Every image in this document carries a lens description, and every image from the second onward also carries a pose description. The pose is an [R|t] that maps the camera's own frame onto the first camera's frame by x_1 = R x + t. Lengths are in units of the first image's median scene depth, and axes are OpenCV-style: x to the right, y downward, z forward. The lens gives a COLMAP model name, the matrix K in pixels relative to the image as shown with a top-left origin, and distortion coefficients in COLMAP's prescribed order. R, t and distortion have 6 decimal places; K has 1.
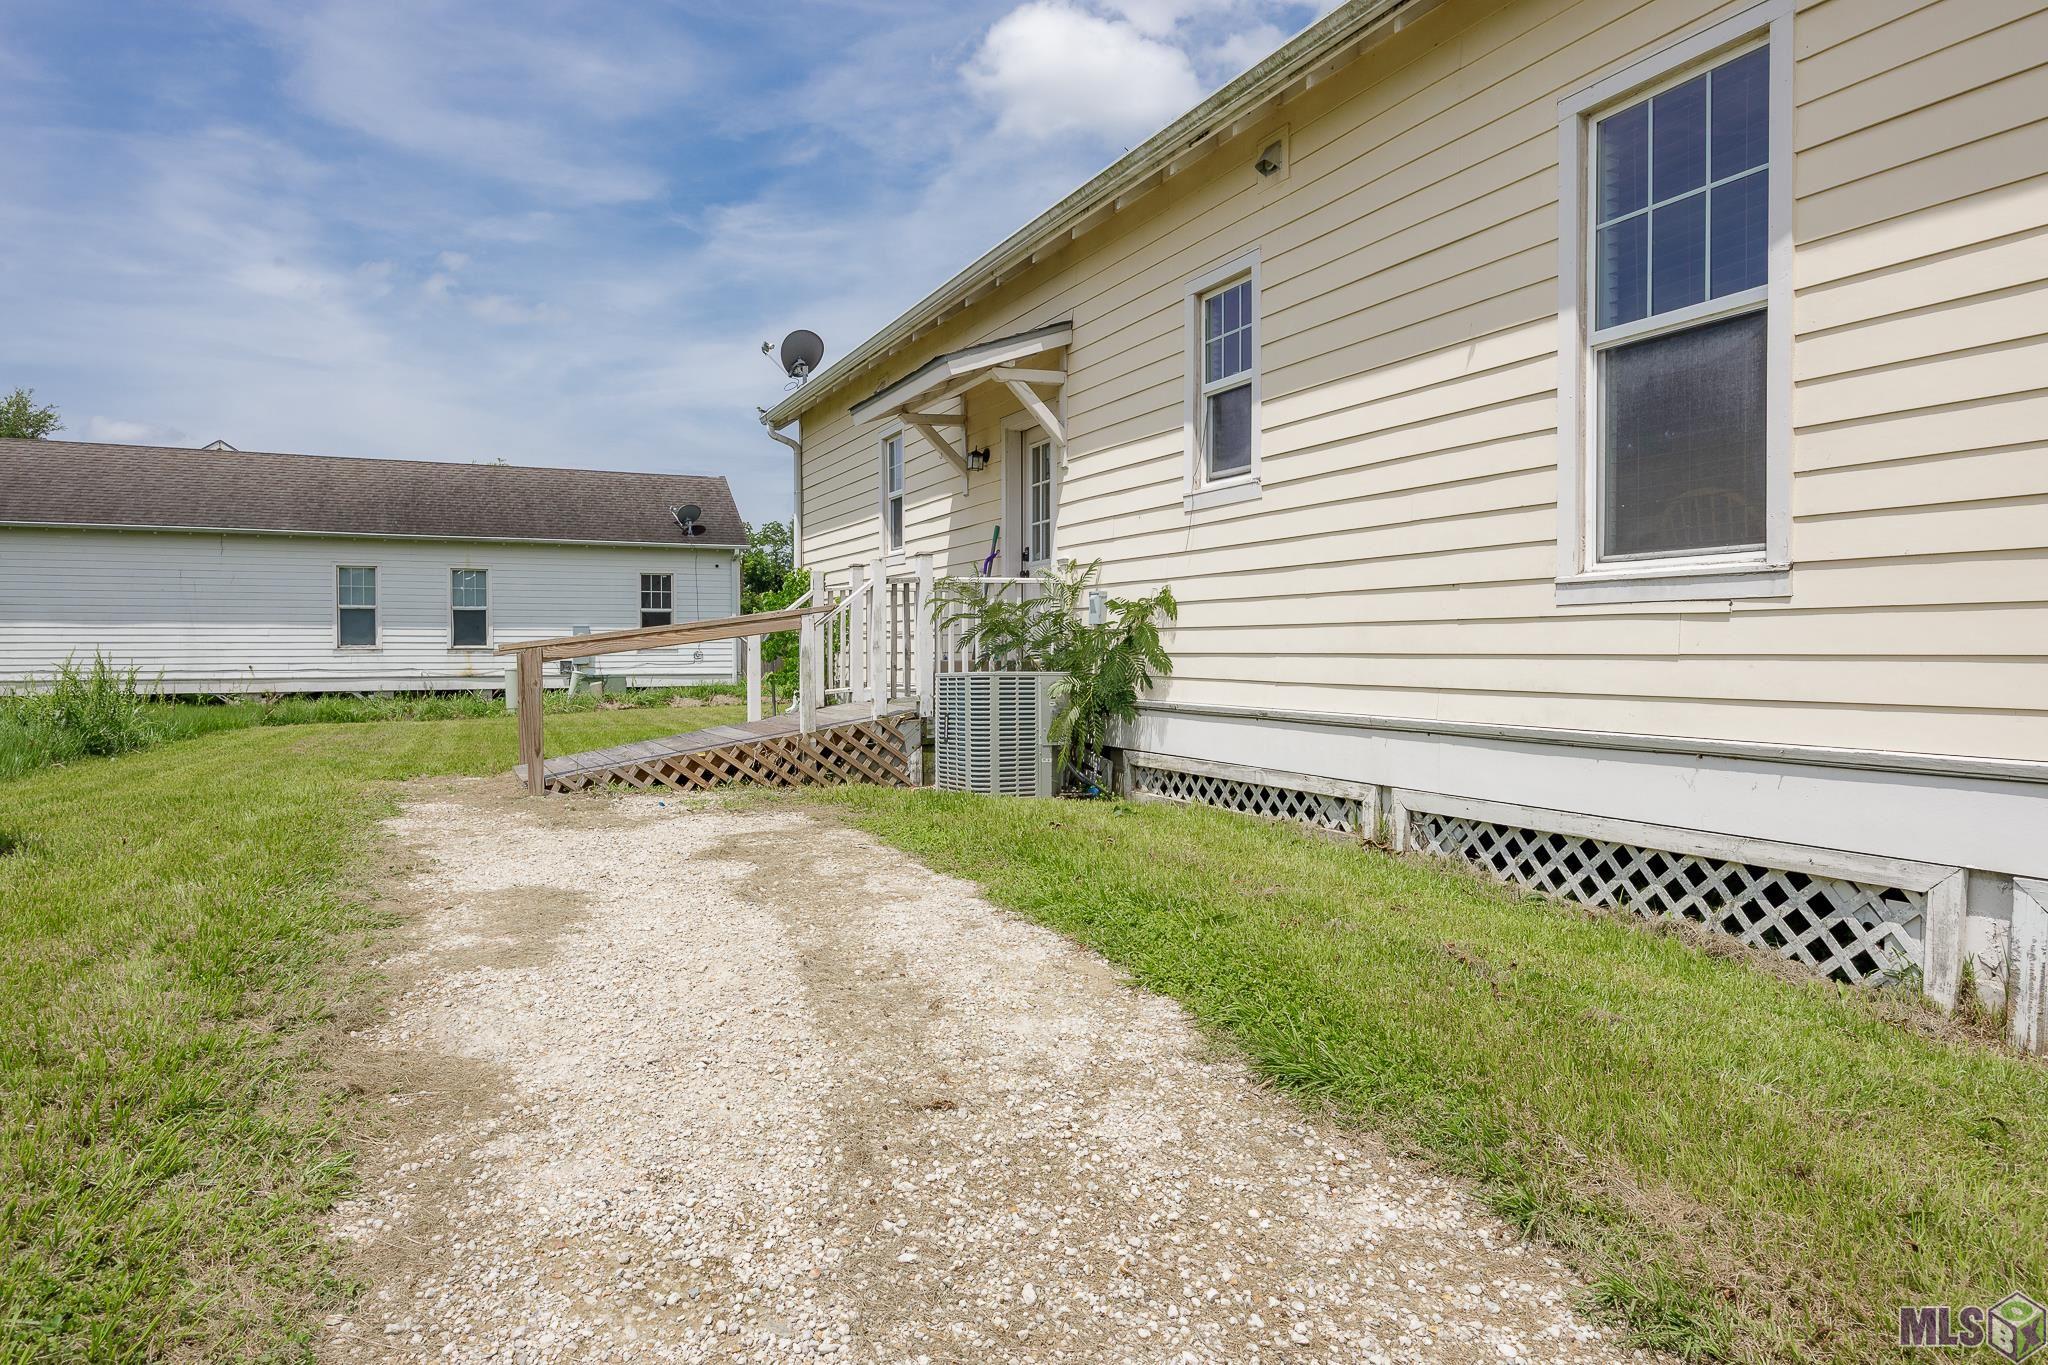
lens RADIAL K [[1255.7, 0, 1066.6], [0, 1255.7, 677.1], [0, 0, 1]] dist [-0.001890, -0.000579]
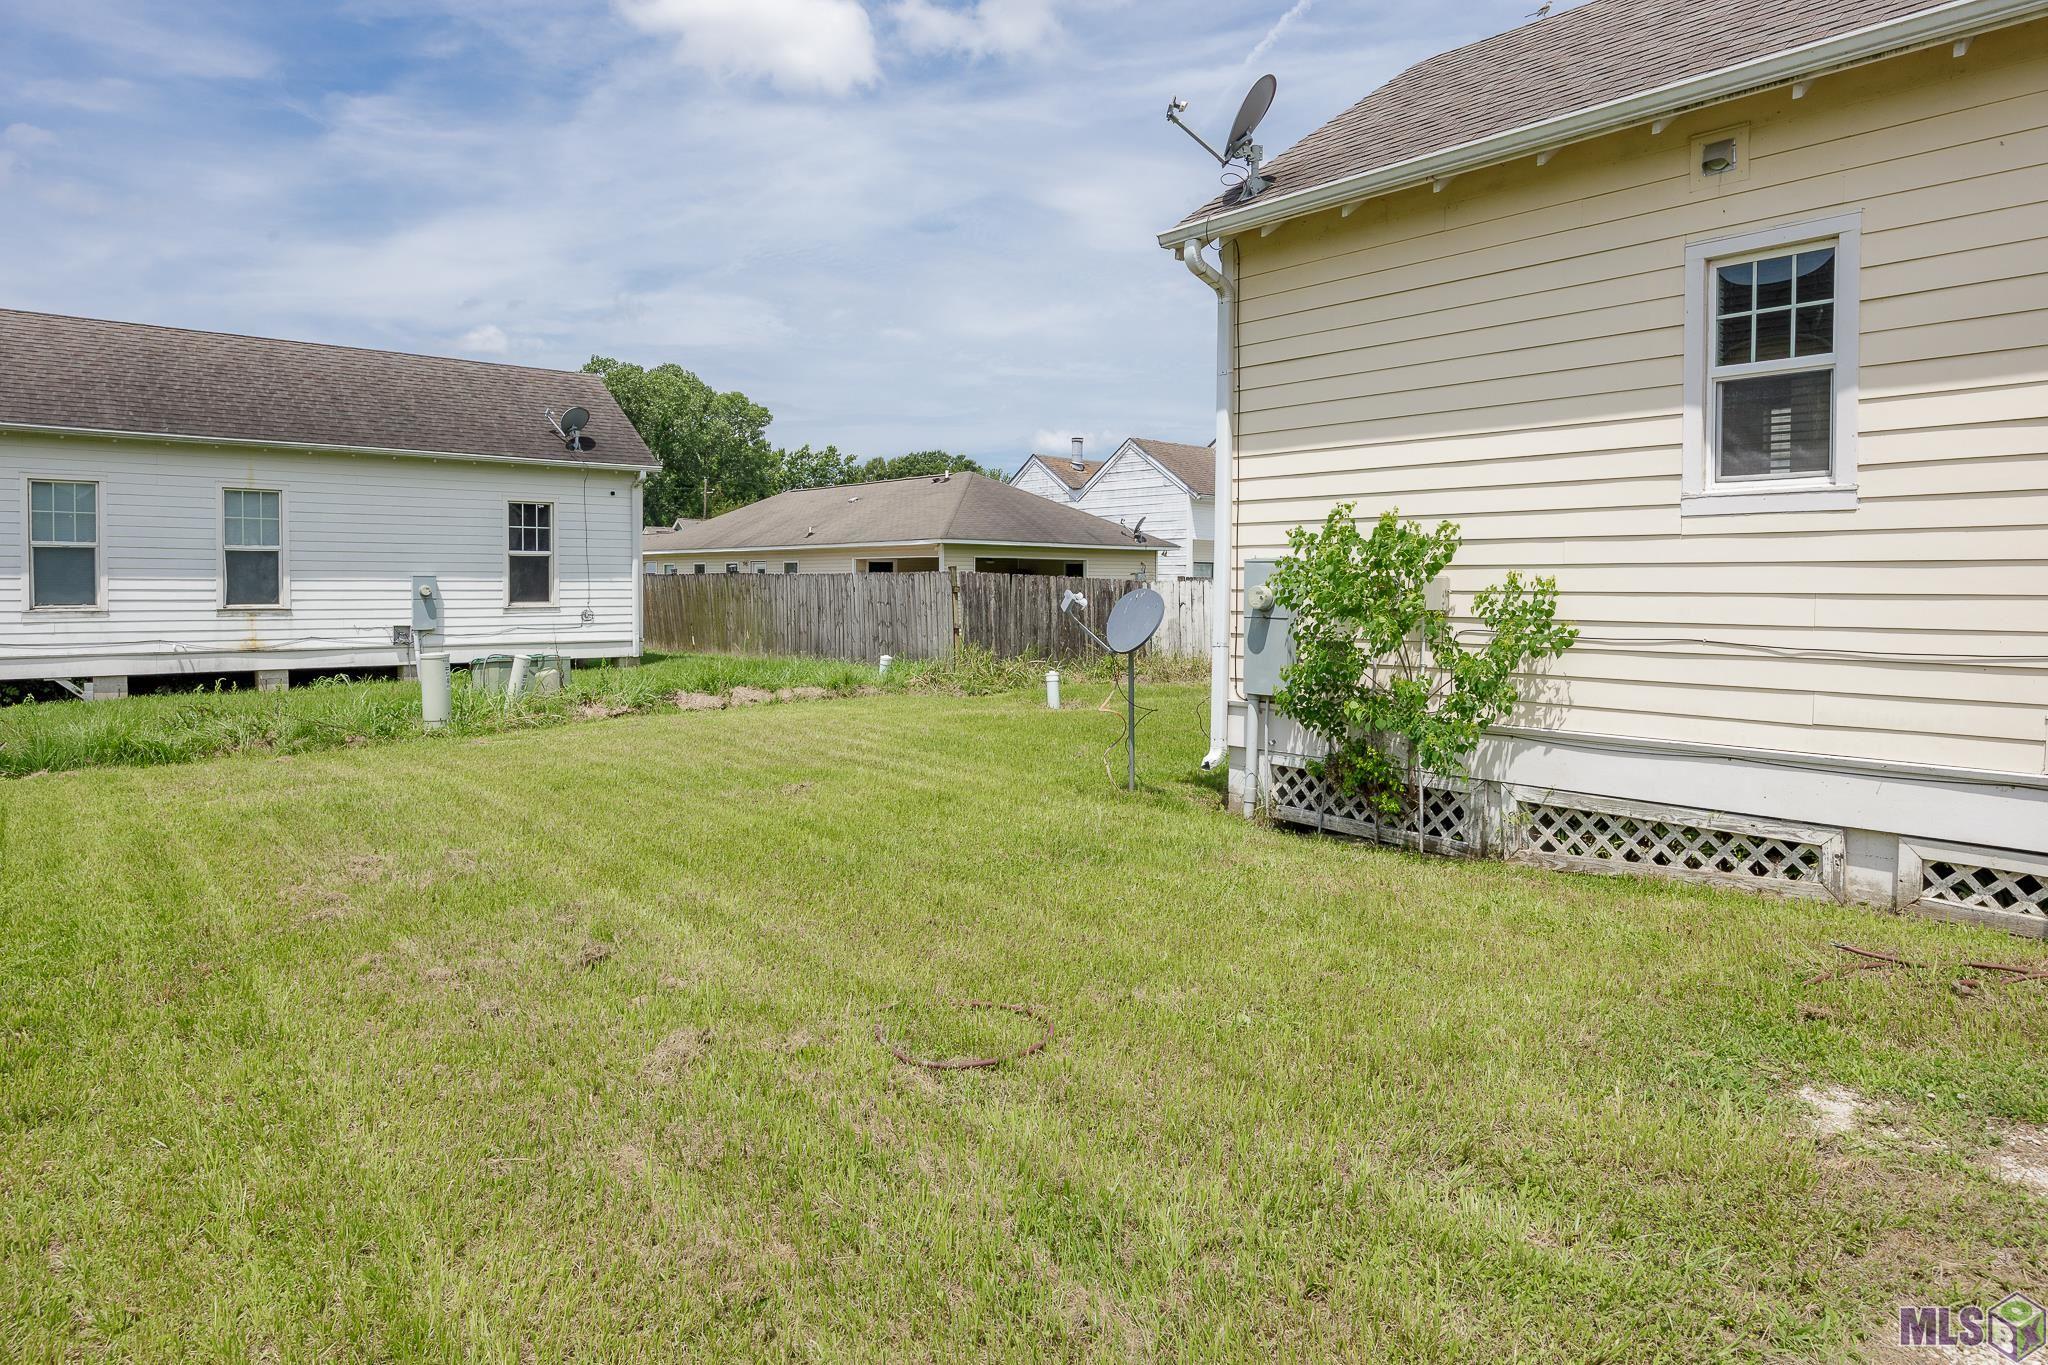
lens RADIAL K [[1207.4, 0, 1030.5], [0, 1207.4, 621.3], [0, 0, 1]] dist [-0.009004, -0.001768]
pose [[0.965565, -0.002556, 0.260151, -0.230965], [-0.000124, 0.999947, 0.010285, -0.021692], [-0.260164, -0.009963, 0.965513, 0.264497]]
